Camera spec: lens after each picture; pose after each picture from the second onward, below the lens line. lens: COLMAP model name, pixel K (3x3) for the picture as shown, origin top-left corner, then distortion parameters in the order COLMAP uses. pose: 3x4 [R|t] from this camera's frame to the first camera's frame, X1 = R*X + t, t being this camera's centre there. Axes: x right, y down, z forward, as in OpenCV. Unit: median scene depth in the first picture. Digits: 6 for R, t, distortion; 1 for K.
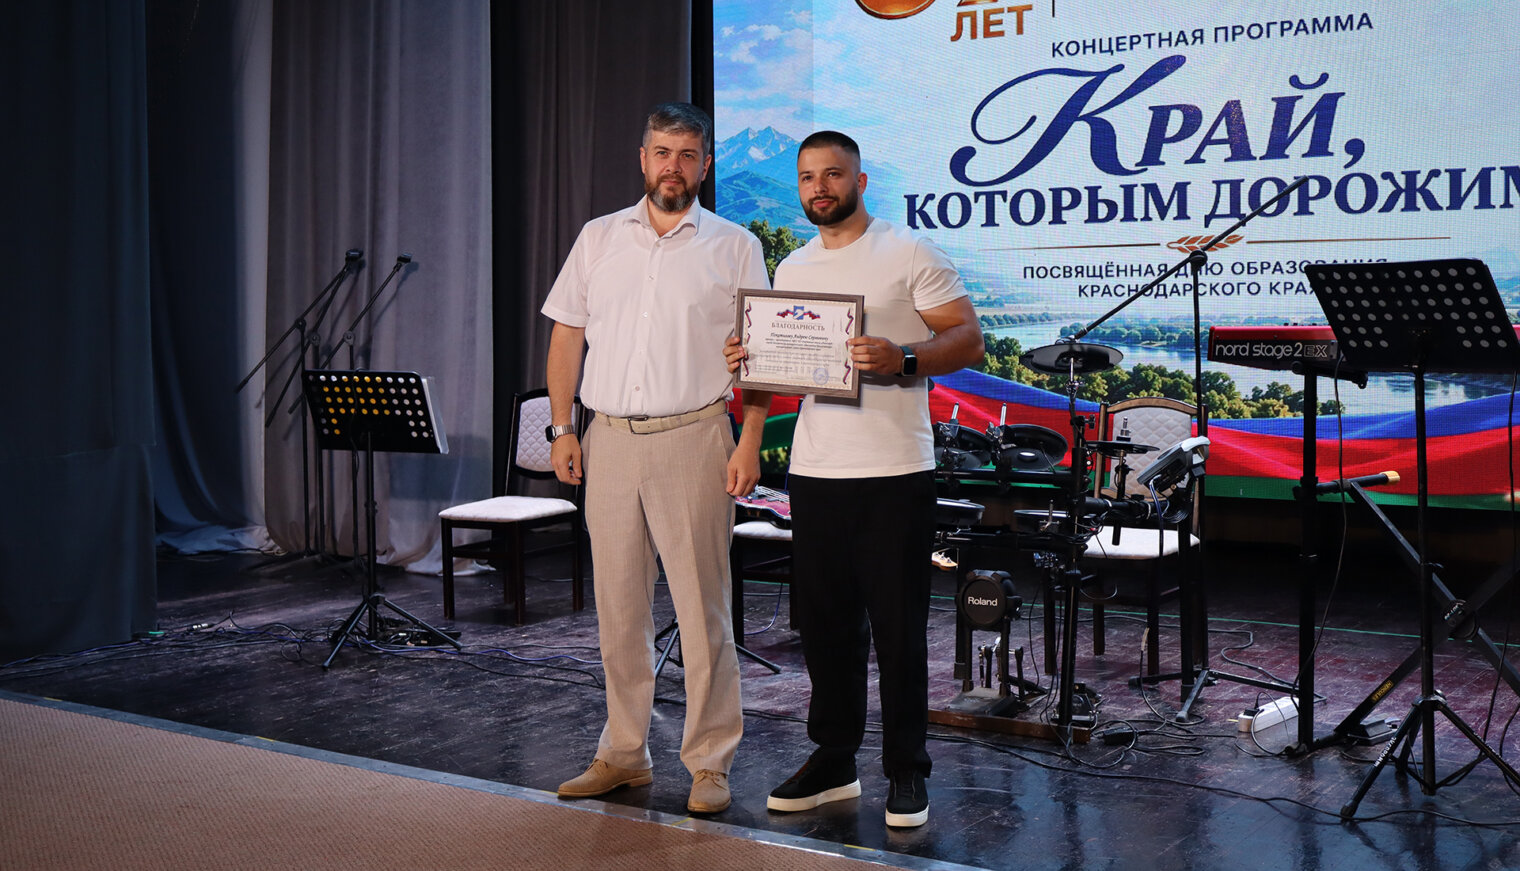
lens RADIAL K [[1871.3, 0, 758.8], [0, 1871.3, 364.8], [0, 0, 1]] dist [-0.010272, -0.011546]
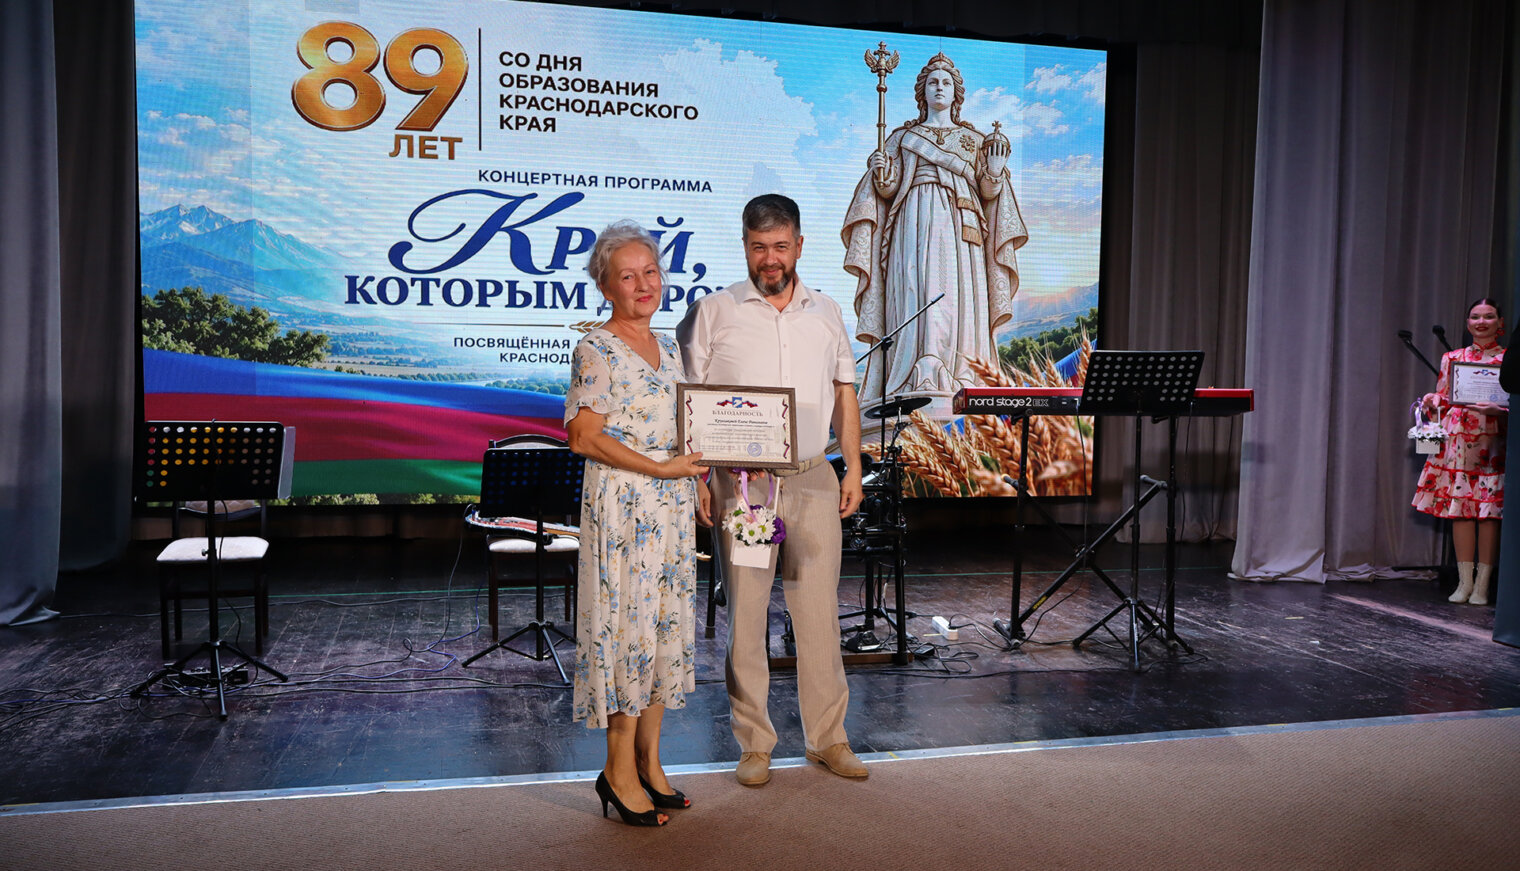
lens RADIAL K [[1269.8, 0, 758.5], [0, 1269.8, 480.8], [0, 0, 1]] dist [-0.008188, -0.005083]
pose [[0.656130, -0.046143, 0.753236, -0.437244], [0.003924, 0.998324, 0.057739, -0.002497], [-0.754638, -0.034929, 0.655211, 0.270758]]
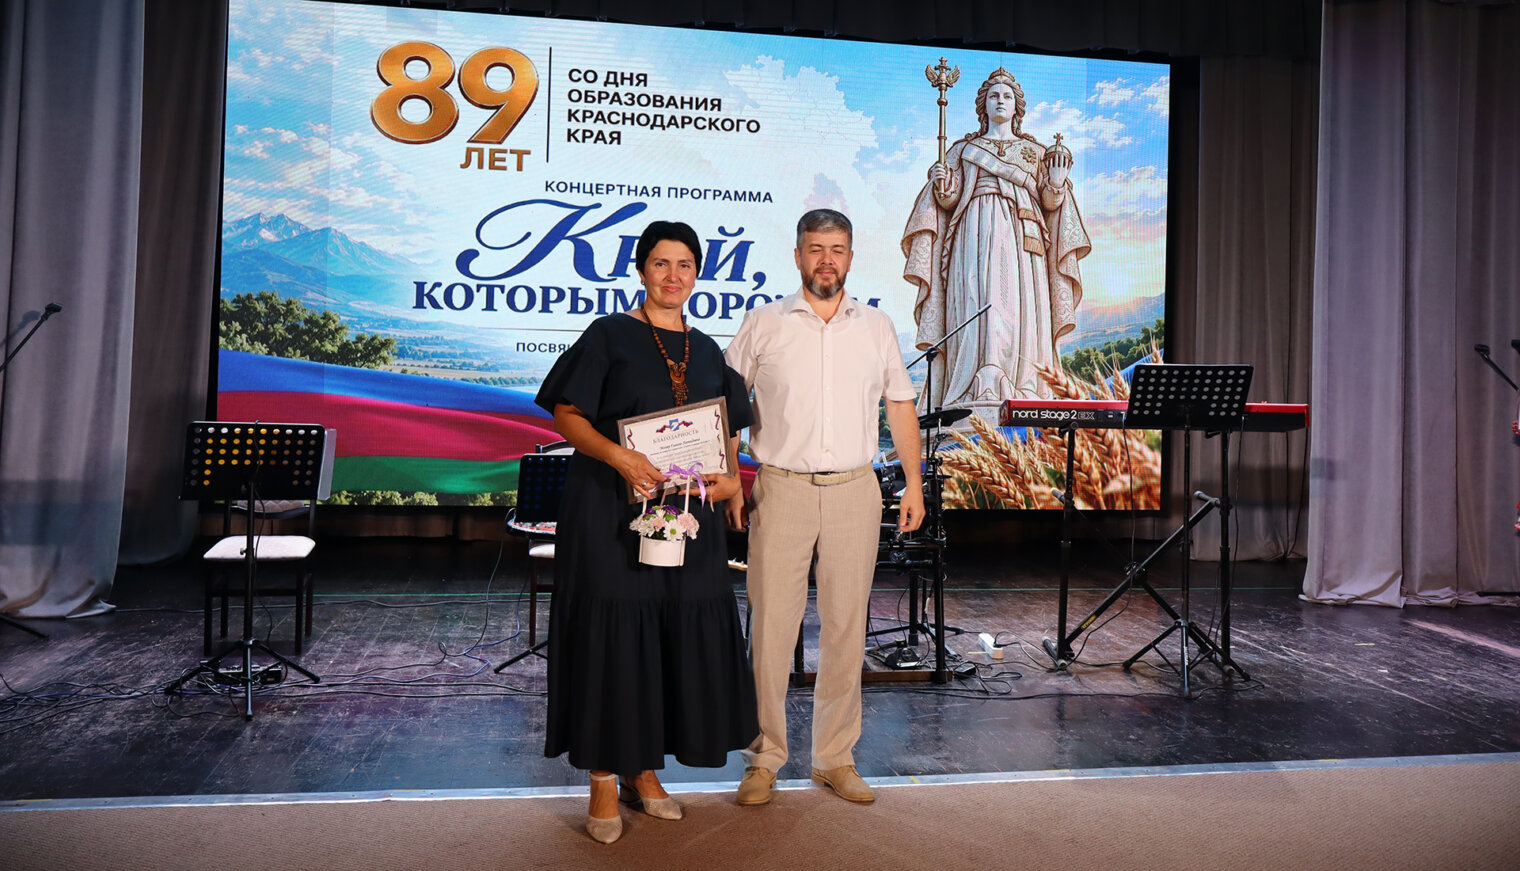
lens RADIAL K [[1268.5, 0, 756.5], [0, 1268.5, 369.3], [0, 0, 1]] dist [-0.006726, -0.016092]
pose [[0.708966, 0.030746, 0.704572, -0.417097], [-0.010137, 0.999390, -0.033411, -0.004685], [-0.705170, 0.016545, 0.708845, 0.253201]]
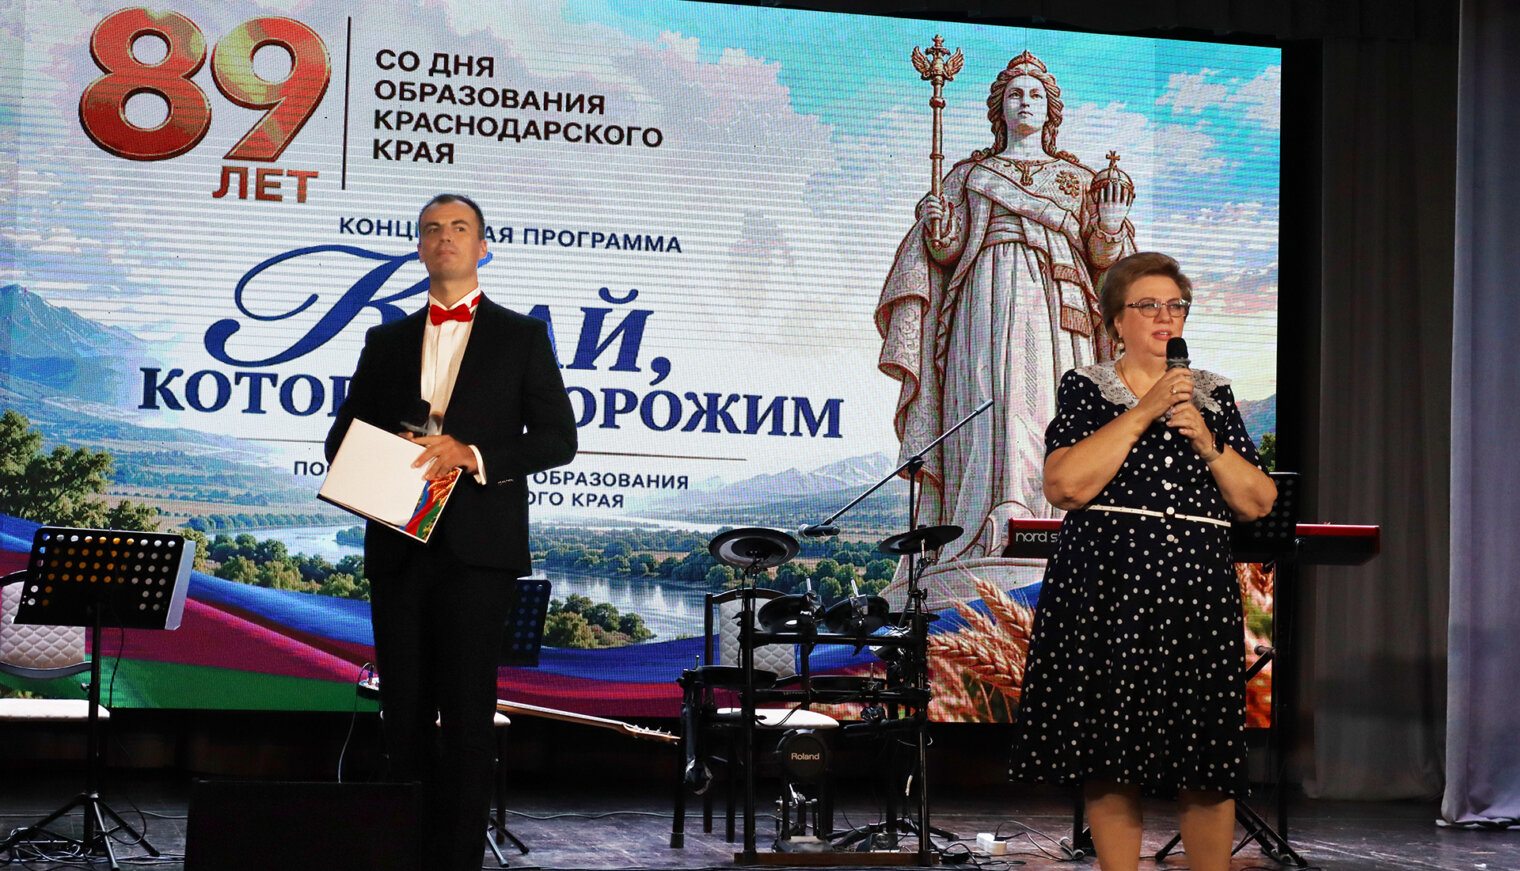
lens RADIAL K [[3015.5, 0, 760.0], [0, 3015.5, 435.5], [0, 0, 1]] dist [0.016671, 0.015719]
pose [[0.653524, 0.071859, 0.753487, -0.872475], [-0.009241, 0.996166, -0.086988, 0.063588], [-0.756850, 0.049886, 0.651682, -0.110724]]
